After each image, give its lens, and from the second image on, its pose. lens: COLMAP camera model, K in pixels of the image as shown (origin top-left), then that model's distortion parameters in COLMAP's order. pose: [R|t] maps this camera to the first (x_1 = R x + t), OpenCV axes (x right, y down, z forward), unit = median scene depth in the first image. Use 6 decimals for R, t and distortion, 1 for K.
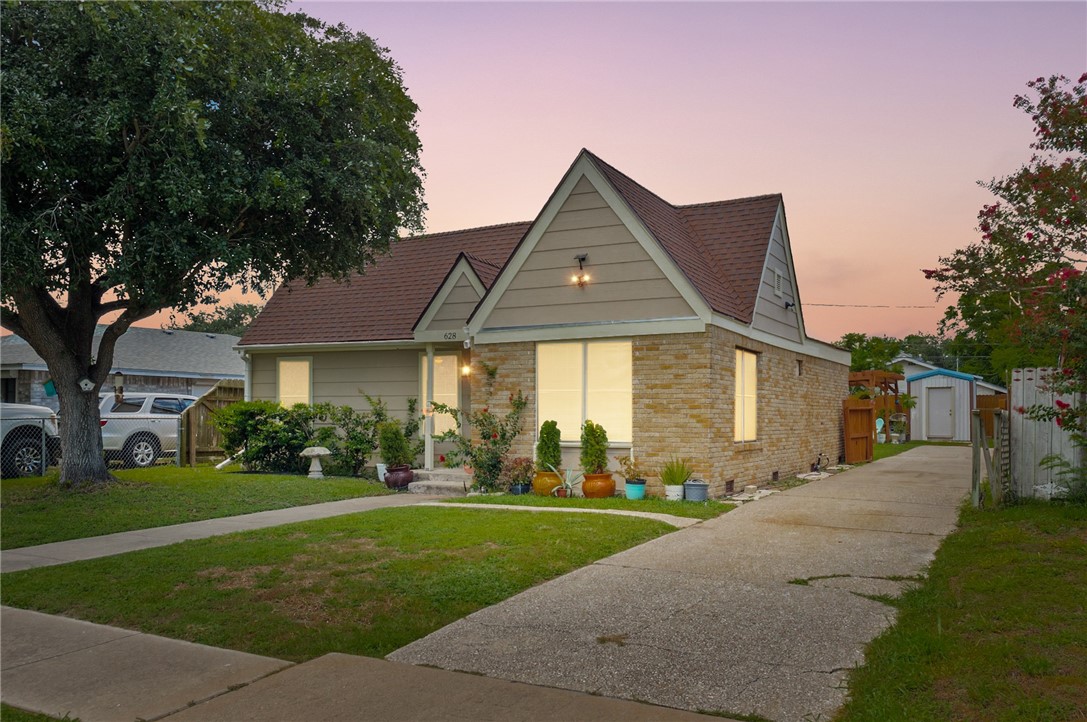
lens RADIAL K [[568.5, 0, 543.5], [0, 568.5, 361.0], [0, 0, 1]] dist [-0.002171, -0.000570]
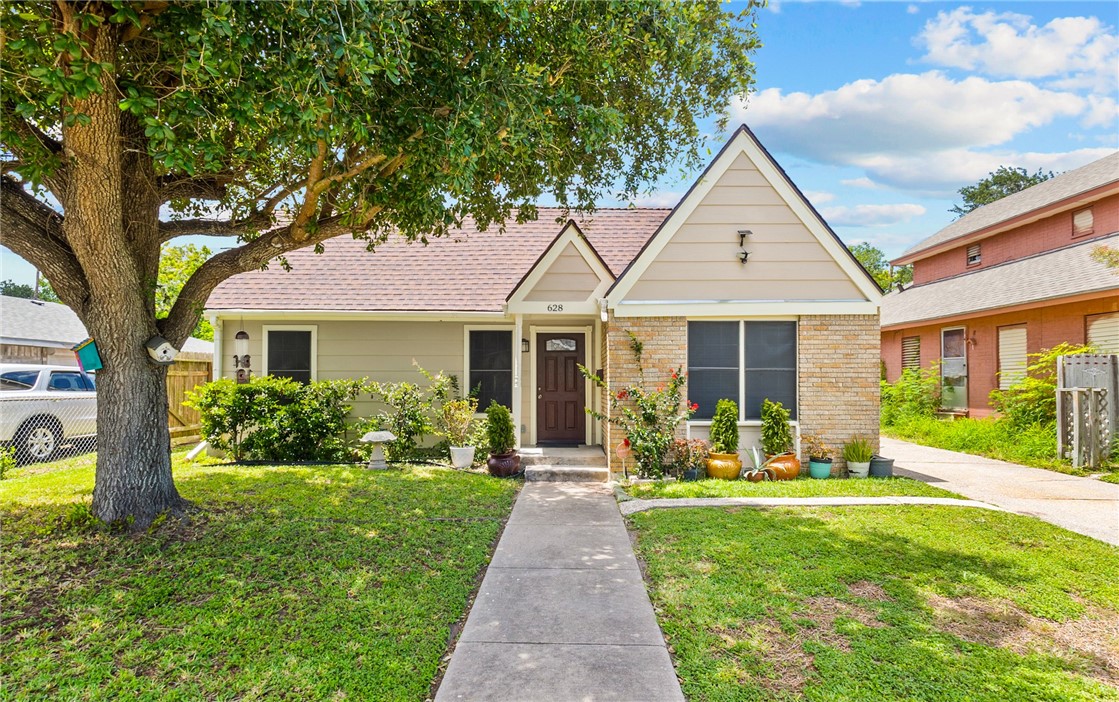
lens RADIAL K [[460.2, 0, 559.5], [0, 460.2, 351.0], [0, 0, 1]] dist [0.000685, 0.000123]
pose [[0.944187, 0.021748, 0.328691, -0.457294], [-0.027580, 0.999534, 0.013092, 0.018128], [-0.328254, -0.021426, 0.944347, 0.327451]]
